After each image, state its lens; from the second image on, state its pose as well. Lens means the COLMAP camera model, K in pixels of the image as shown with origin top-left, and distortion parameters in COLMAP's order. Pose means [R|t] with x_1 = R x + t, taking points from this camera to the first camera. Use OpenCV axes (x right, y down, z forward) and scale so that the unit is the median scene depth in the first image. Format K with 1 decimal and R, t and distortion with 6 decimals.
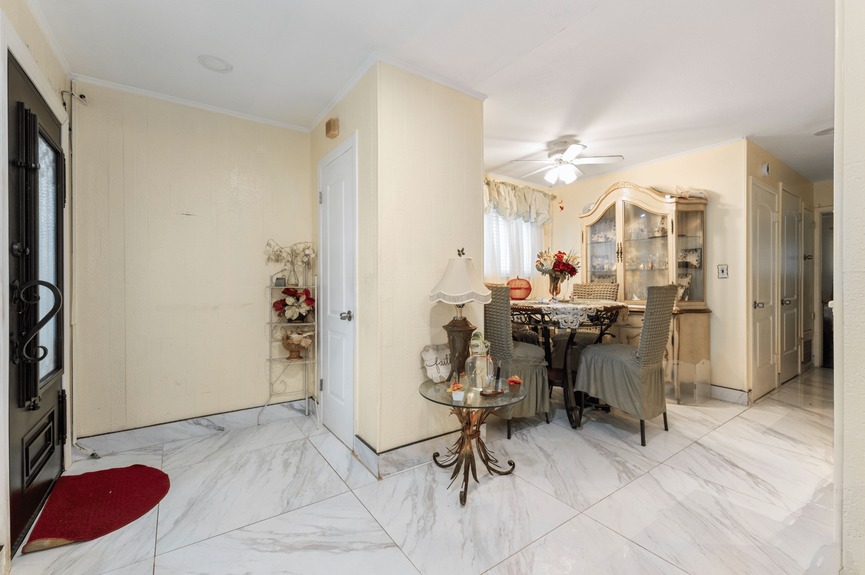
lens RADIAL K [[370.4, 0, 432.7], [0, 370.4, 286.2], [0, 0, 1]] dist [-0.002556, -0.000029]
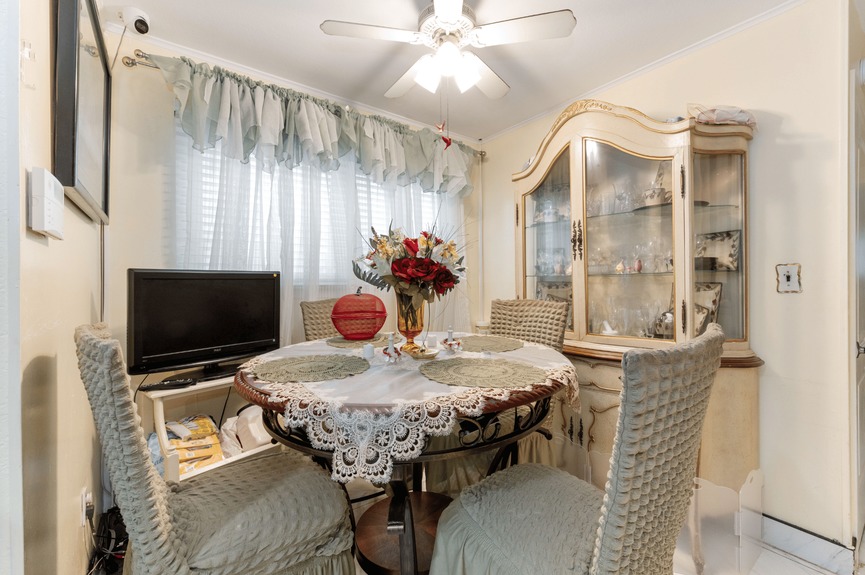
lens RADIAL K [[370.4, 0, 432.9], [0, 370.4, 285.3], [0, 0, 1]] dist [-0.002556, -0.000029]
pose [[0.999683, -0.001805, 0.025130, 0.311335], [0.001906, 0.999990, -0.003981, -0.029106], [-0.025122, 0.004027, 0.999676, 0.526425]]
